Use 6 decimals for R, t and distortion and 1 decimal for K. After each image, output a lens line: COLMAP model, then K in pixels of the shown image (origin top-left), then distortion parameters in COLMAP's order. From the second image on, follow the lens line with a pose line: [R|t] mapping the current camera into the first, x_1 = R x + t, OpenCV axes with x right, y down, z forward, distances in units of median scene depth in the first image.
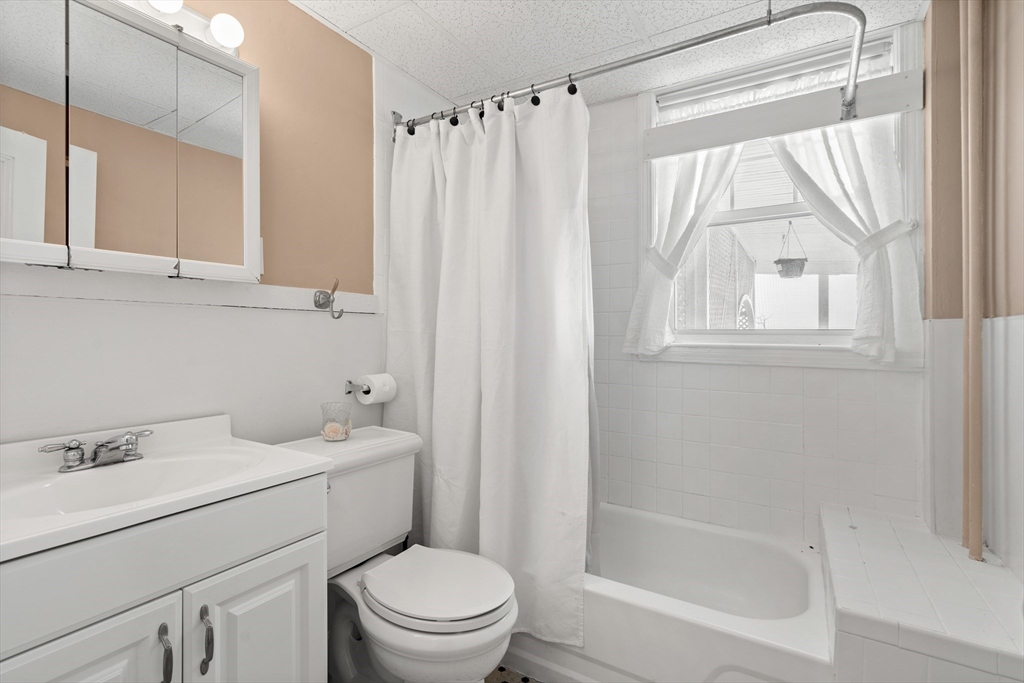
lens RADIAL K [[470.9, 0, 512.5], [0, 470.9, 340.9], [0, 0, 1]] dist [-0.008292, 0.001679]
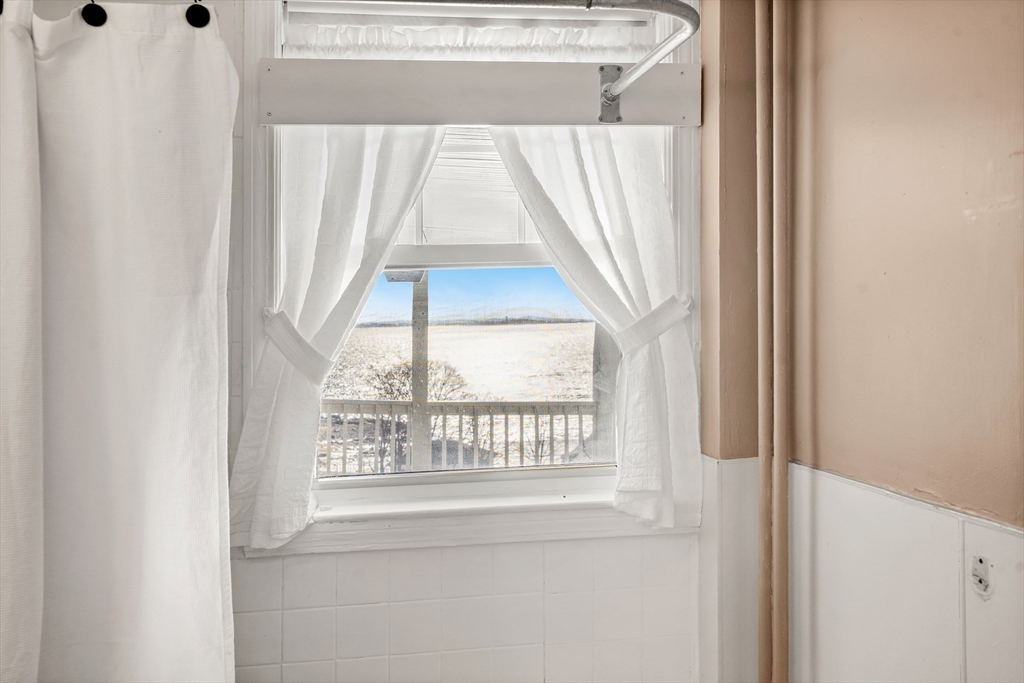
lens RADIAL K [[1039.8, 0, 520.9], [0, 1039.8, 330.8], [0, 0, 1]] dist [0.009882, 0.000000]
pose [[0.745899, -0.017181, 0.665837, -0.237513], [0.020201, 0.999791, 0.003169, -0.214033], [-0.665752, 0.011087, 0.746091, 0.101730]]
